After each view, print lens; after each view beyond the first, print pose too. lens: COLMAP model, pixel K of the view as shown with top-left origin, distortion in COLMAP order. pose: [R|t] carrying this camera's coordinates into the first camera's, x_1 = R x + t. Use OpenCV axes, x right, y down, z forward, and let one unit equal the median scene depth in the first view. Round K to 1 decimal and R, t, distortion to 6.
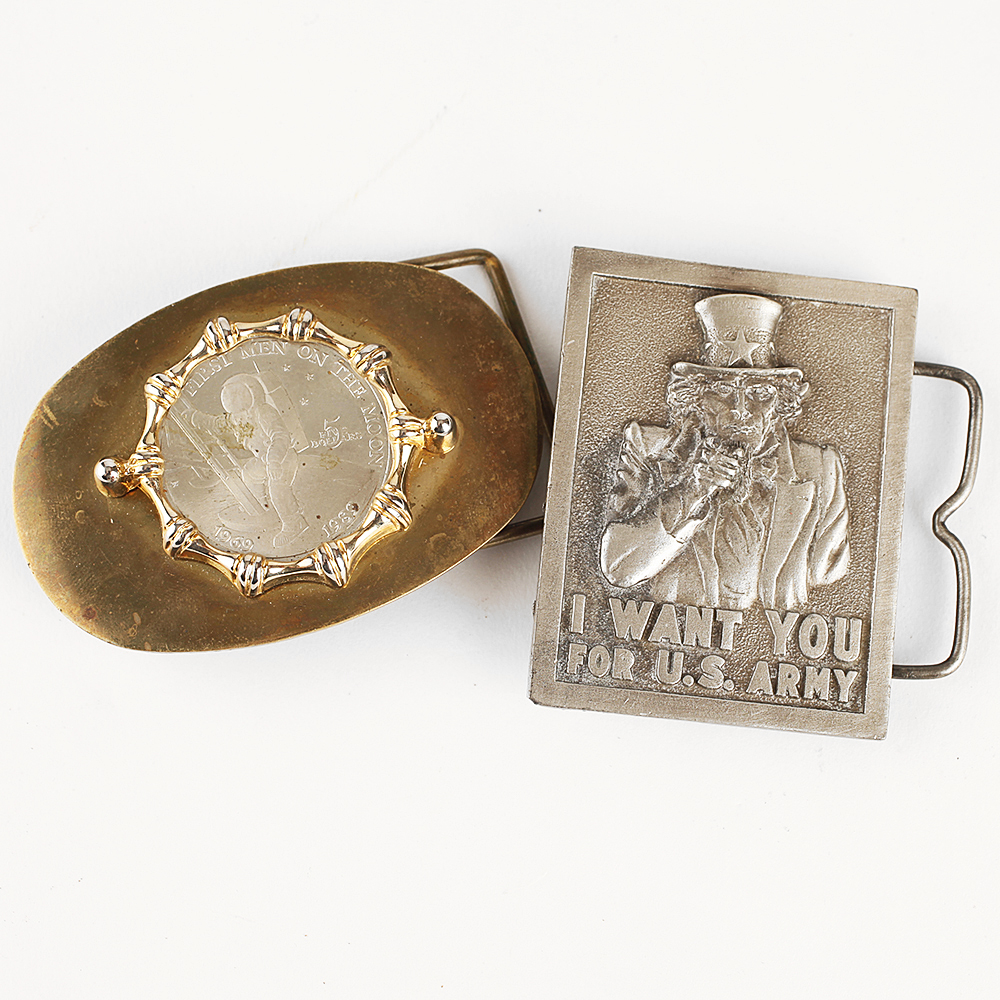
lens RADIAL K [[2934.0, 0, 500.0], [0, 2934.0, 500.0], [0, 0, 1]] dist [0.039624, -2.395163]
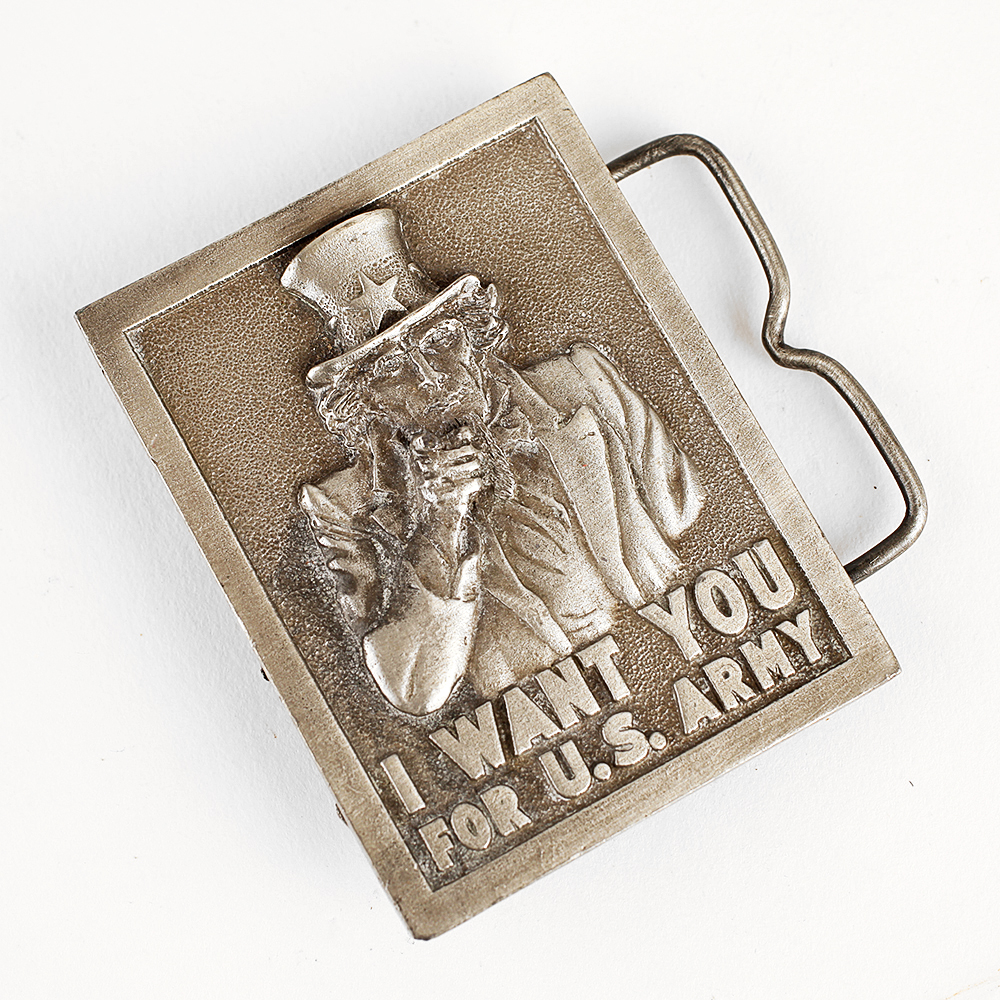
lens RADIAL K [[2934.0, 0, 500.0], [0, 2934.0, 500.0], [0, 0, 1]] dist [0.039624, -2.395163]
pose [[0.820377, -0.567792, 0.067776, 0.035971], [0.566763, 0.823119, 0.035436, -0.023031], [-0.075908, 0.009342, 0.997071, 0.359237]]
